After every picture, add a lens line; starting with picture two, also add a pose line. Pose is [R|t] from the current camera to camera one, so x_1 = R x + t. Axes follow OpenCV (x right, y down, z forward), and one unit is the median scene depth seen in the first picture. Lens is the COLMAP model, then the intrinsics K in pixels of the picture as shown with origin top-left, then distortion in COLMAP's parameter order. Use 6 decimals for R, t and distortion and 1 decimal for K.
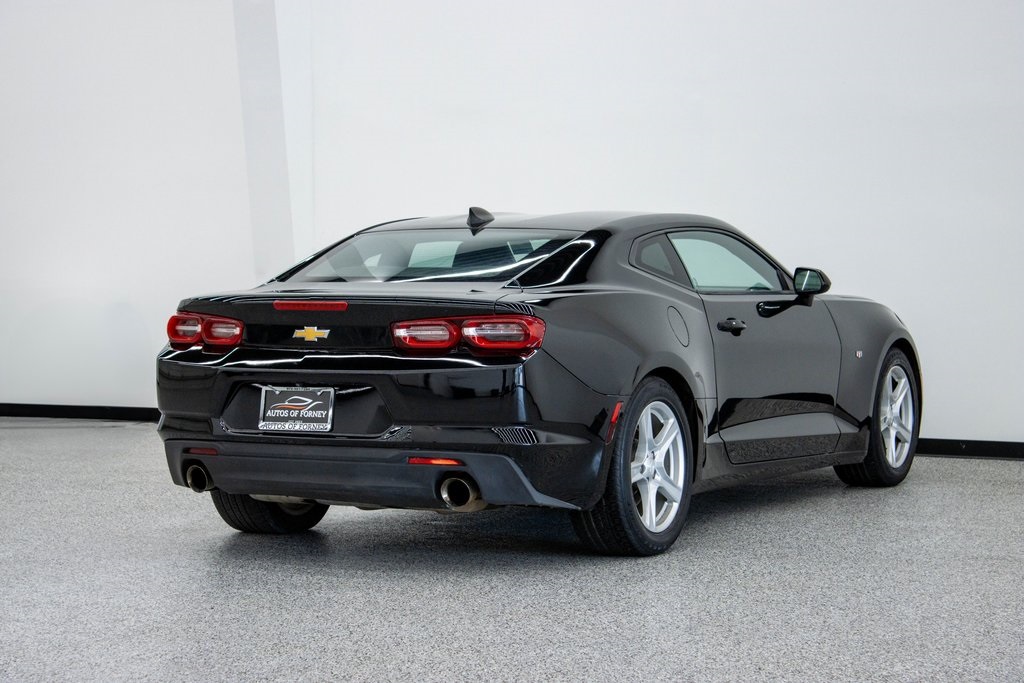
lens RADIAL K [[2317.9, 0, 512.0], [0, 2317.9, 341.5], [0, 0, 1]] dist [0.082943, -0.164365]
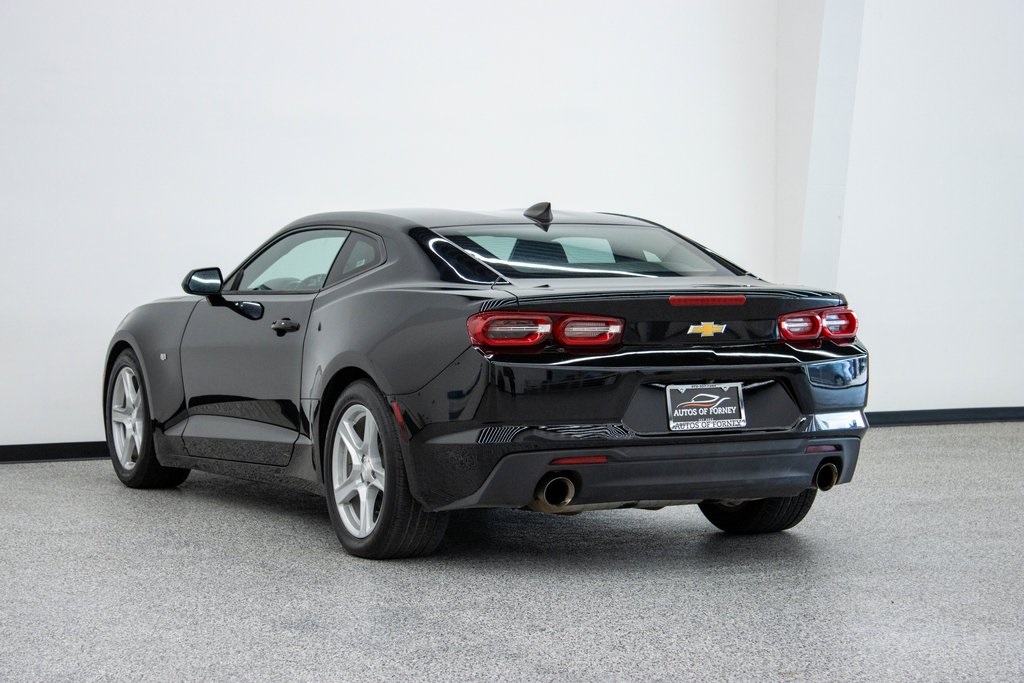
lens RADIAL K [[2317.9, 0, 512.0], [0, 2317.9, 341.5], [0, 0, 1]] dist [0.082943, -0.164365]
pose [[0.568610, -0.027933, 0.822133, -0.937621], [0.033003, 0.999393, 0.011129, -0.011752], [-0.821945, 0.020805, 0.569187, 0.510947]]
